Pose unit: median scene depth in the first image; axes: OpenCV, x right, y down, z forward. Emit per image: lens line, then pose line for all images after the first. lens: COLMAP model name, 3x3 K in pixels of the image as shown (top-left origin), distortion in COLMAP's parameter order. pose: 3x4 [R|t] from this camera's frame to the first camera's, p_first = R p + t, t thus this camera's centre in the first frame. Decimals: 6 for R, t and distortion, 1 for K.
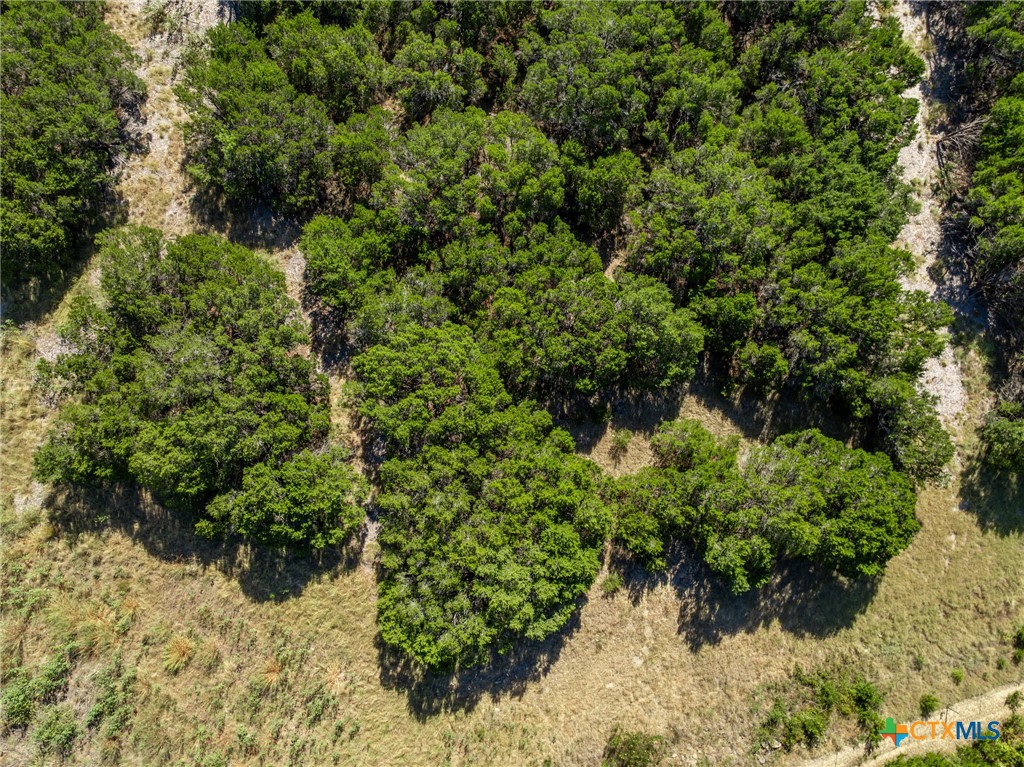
lens RADIAL K [[720.7, 0, 513.0], [0, 720.7, 377.9], [0, 0, 1]] dist [-0.032230, 0.021122]
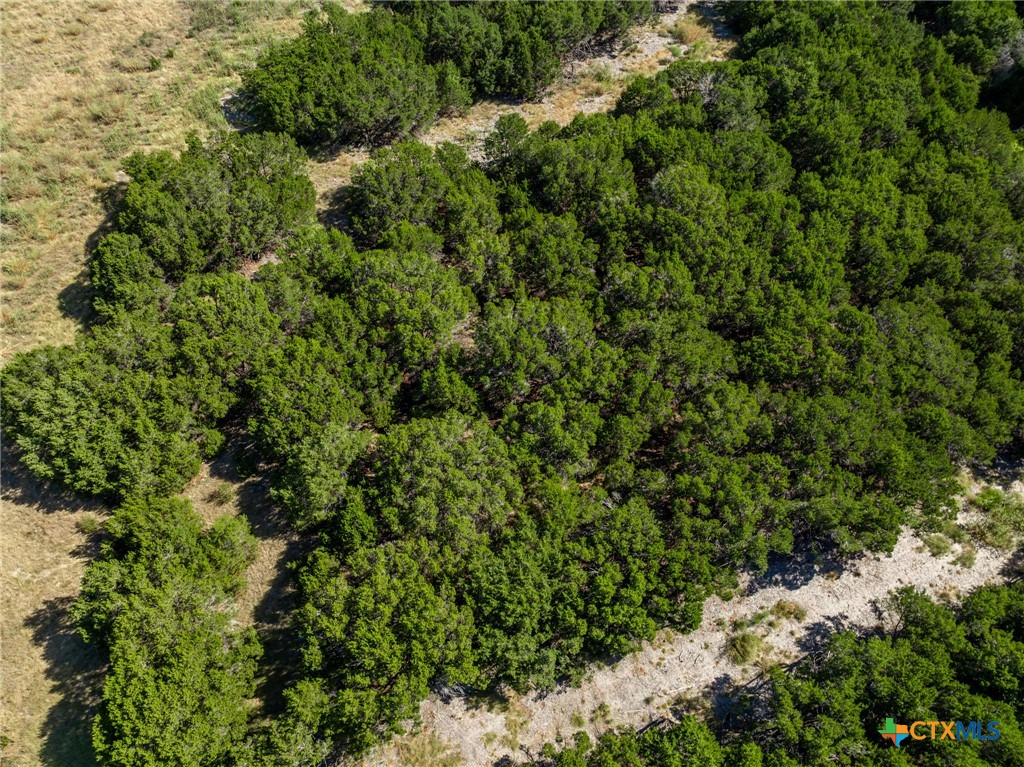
lens RADIAL K [[720.7, 0, 513.0], [0, 720.7, 377.9], [0, 0, 1]] dist [-0.032230, 0.021122]
pose [[0.371905, 0.737895, -0.563204, 0.810916], [-0.918012, 0.382316, -0.105298, -0.268678], [0.137623, 0.556189, 0.819582, 0.085831]]
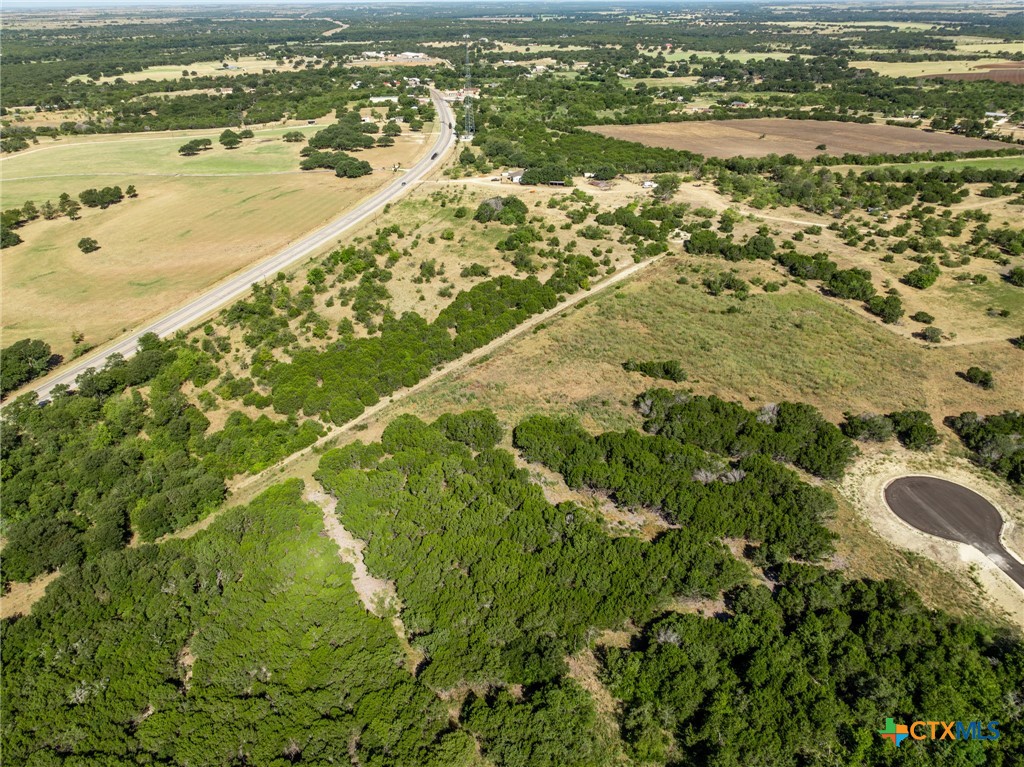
lens RADIAL K [[720.7, 0, 513.0], [0, 720.7, 377.9], [0, 0, 1]] dist [-0.032230, 0.021122]
pose [[-0.857777, 0.243063, -0.452923, 1.391390], [-0.507367, -0.259040, 0.821874, -3.875215], [0.082442, 0.934783, 0.345521, -0.938087]]
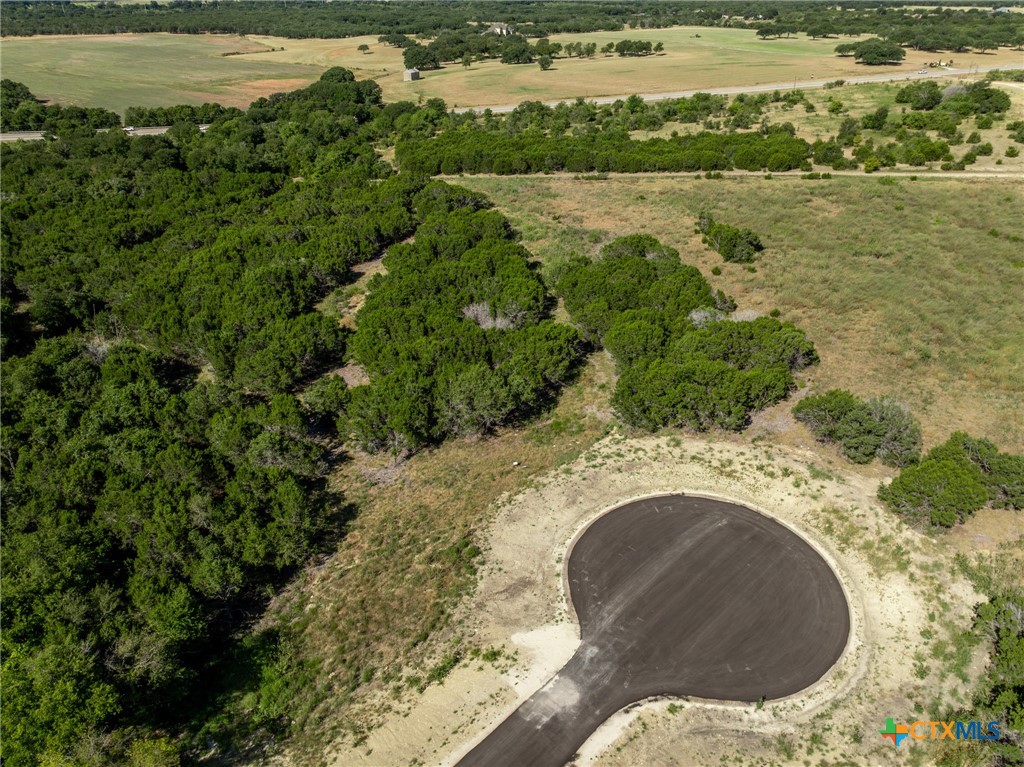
lens RADIAL K [[720.7, 0, 513.0], [0, 720.7, 377.9], [0, 0, 1]] dist [-0.032230, 0.021122]
pose [[-0.895800, -0.227277, 0.381951, -2.415034], [0.437997, -0.305428, 0.845501, -3.342975], [-0.075505, 0.924694, 0.373150, 0.365845]]
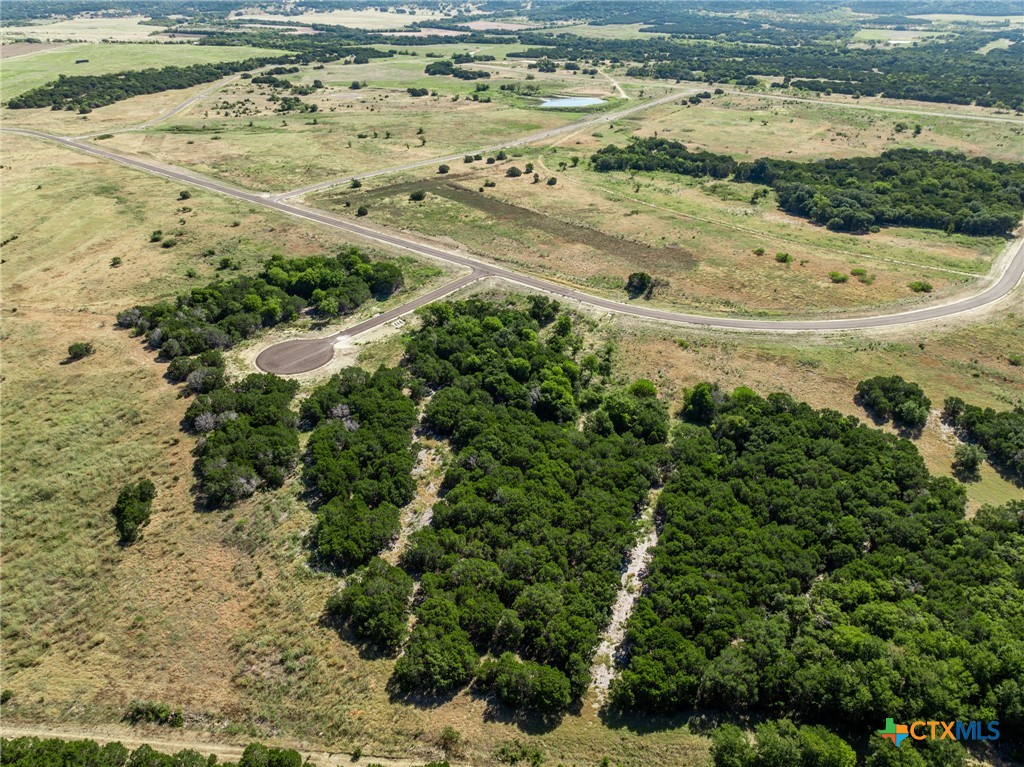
lens RADIAL K [[720.7, 0, 513.0], [0, 720.7, 377.9], [0, 0, 1]] dist [-0.032230, 0.021122]
pose [[0.939679, 0.152379, -0.306242, 1.015993], [-0.335516, 0.584854, -0.738495, 1.638811], [0.066575, 0.796697, 0.600701, -1.780516]]
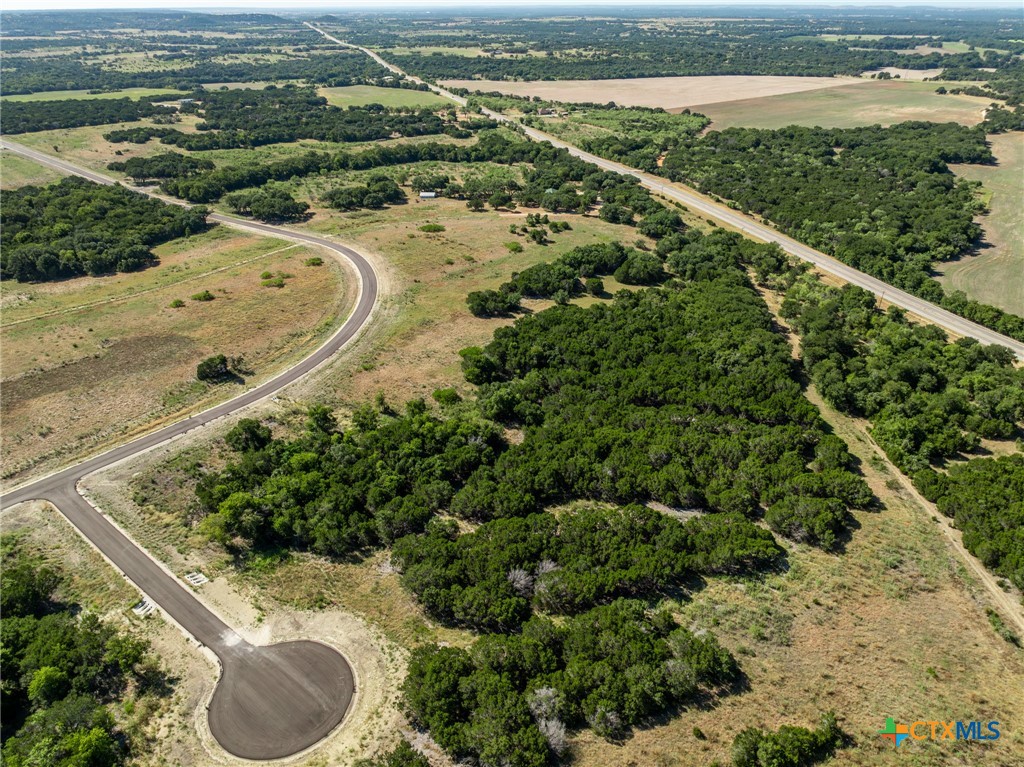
lens RADIAL K [[720.7, 0, 513.0], [0, 720.7, 377.9], [0, 0, 1]] dist [-0.032230, 0.021122]
pose [[0.339335, -0.443823, 0.829381, -3.849402], [0.930489, 0.287715, -0.226739, -0.813654], [-0.137993, 0.848671, 0.510604, -1.459935]]
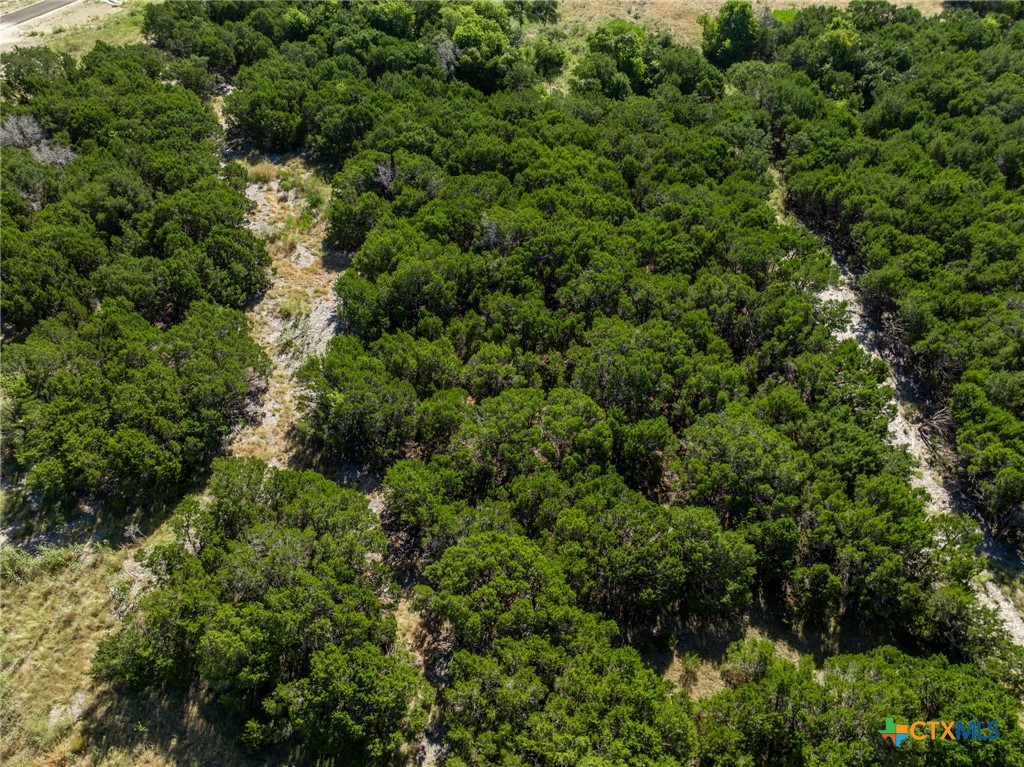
lens RADIAL K [[720.7, 0, 513.0], [0, 720.7, 377.9], [0, 0, 1]] dist [-0.032230, 0.021122]
pose [[0.999973, 0.000258, -0.007350, -0.083681], [-0.004649, 0.796611, -0.604474, 0.373085], [0.005699, 0.604492, 0.796591, -0.005622]]
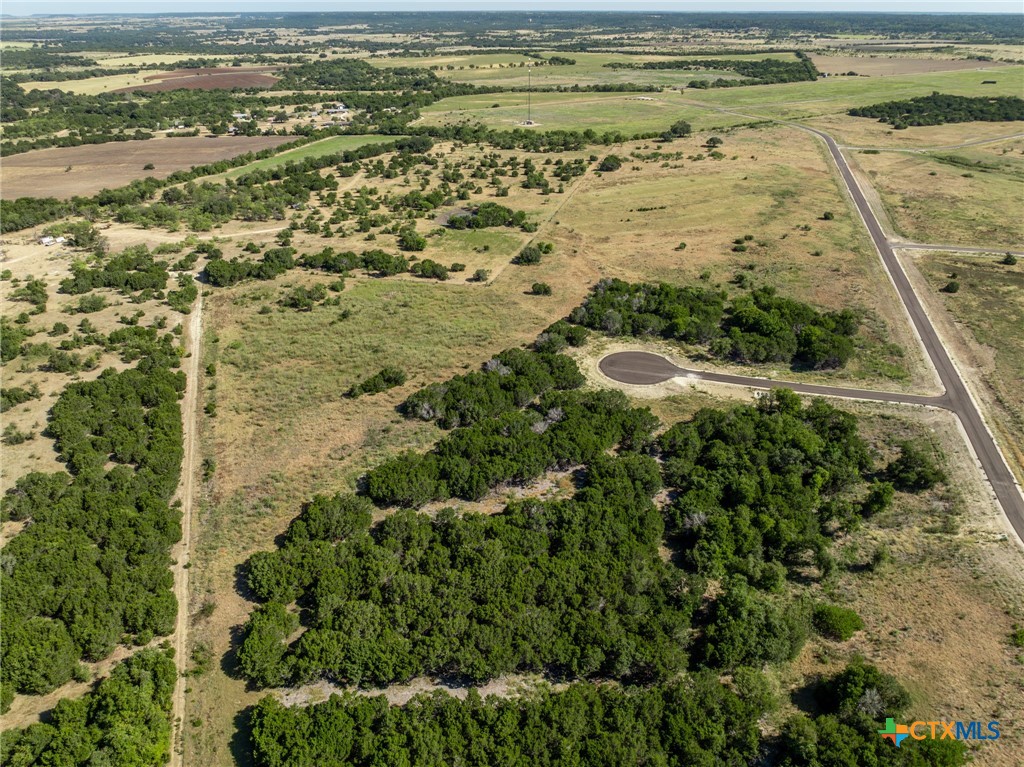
lens RADIAL K [[720.7, 0, 513.0], [0, 720.7, 377.9], [0, 0, 1]] dist [-0.032230, 0.021122]
pose [[0.041129, 0.452807, -0.890659, 2.744943], [-0.986997, 0.157044, 0.034263, -1.218496], [0.155387, 0.877669, 0.453378, -1.332334]]
